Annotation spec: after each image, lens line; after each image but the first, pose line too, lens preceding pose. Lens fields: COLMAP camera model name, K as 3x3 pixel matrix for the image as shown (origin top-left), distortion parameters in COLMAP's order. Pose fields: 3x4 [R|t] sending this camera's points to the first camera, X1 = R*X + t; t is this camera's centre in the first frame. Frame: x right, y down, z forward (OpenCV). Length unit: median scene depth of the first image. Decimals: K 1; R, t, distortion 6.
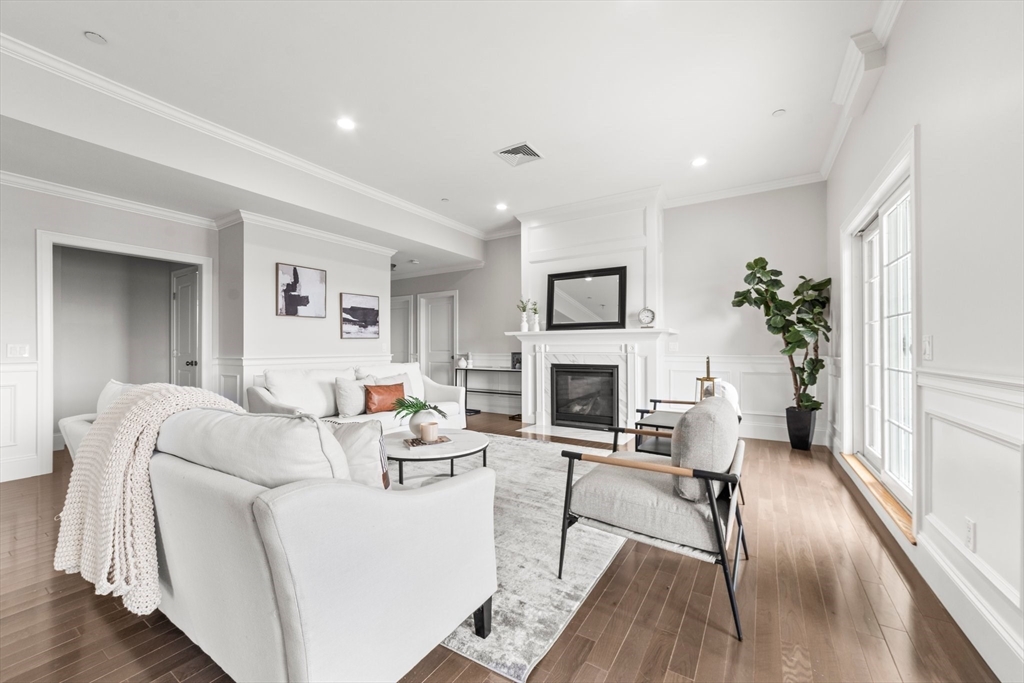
lens RADIAL K [[398.4, 0, 512.0], [0, 398.4, 341.5], [0, 0, 1]] dist [-0.021066, 0.013173]
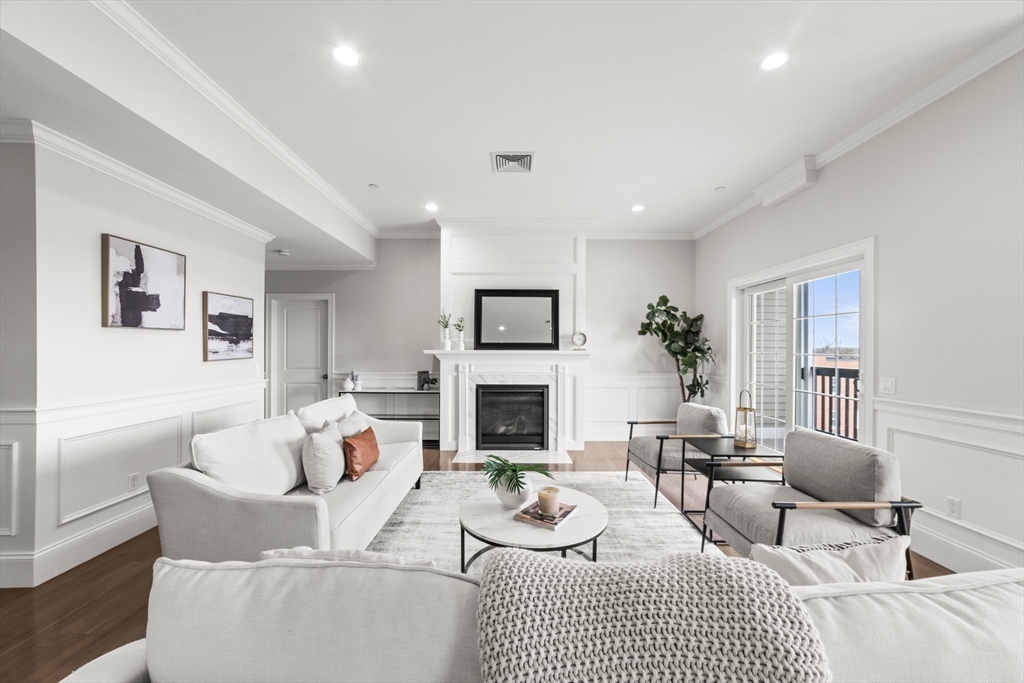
lens RADIAL K [[392.2, 0, 515.3], [0, 392.2, 348.7], [0, 0, 1]] dist [-0.023616, 0.012333]
pose [[0.843005, 0.006915, 0.537862, -0.351804], [-0.015029, 0.999830, 0.010700, -0.043750], [-0.537697, -0.017104, 0.842965, 0.189217]]
